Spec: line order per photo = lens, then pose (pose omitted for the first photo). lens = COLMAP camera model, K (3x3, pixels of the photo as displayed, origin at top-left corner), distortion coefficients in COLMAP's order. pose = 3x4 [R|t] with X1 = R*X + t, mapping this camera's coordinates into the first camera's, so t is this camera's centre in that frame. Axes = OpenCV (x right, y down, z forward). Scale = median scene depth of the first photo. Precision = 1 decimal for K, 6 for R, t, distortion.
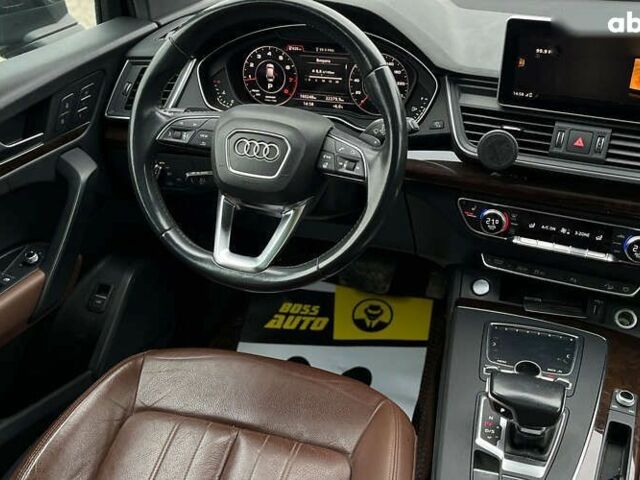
lens RADIAL K [[718.4, 0, 321.3], [0, 718.4, 242.3], [0, 0, 1]] dist [0.033674, 0.000000]
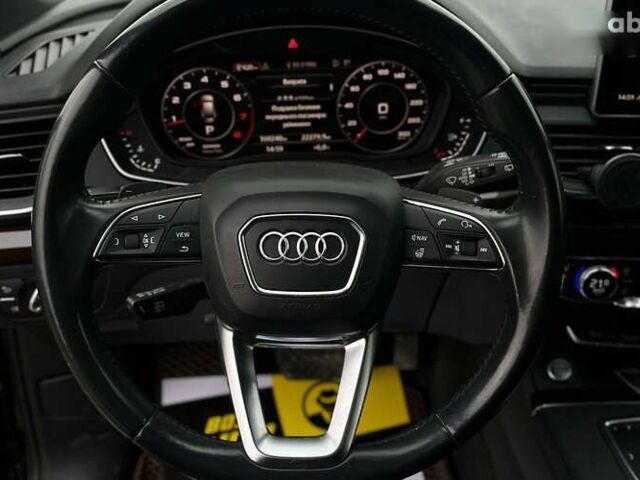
lens RADIAL K [[718.4, 0, 322.5], [0, 718.4, 246.5], [0, 0, 1]] dist [0.033674, 0.000000]
pose [[0.936101, -0.172419, 0.306571, -0.219145], [0.177943, 0.983989, 0.010065, -0.117731], [-0.303398, 0.045131, 0.951795, 0.416144]]
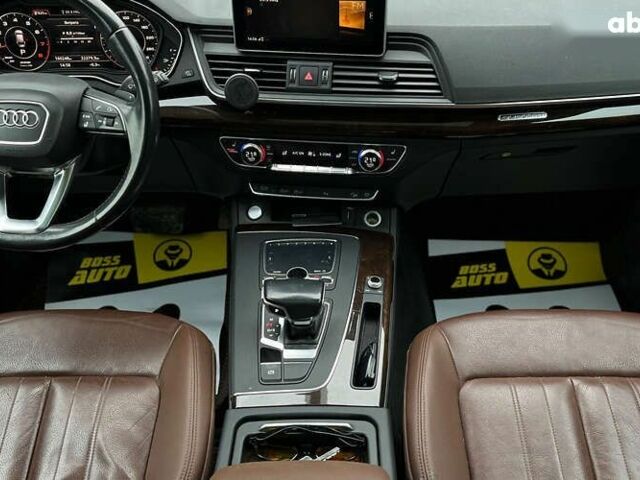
lens RADIAL K [[718.4, 0, 323.1], [0, 718.4, 241.6], [0, 0, 1]] dist [0.033674, 0.000000]
pose [[0.955331, -0.172439, 0.240017, 0.049348], [0.151110, 0.982952, 0.104741, 0.005643], [-0.253987, -0.063794, 0.965102, -0.136394]]
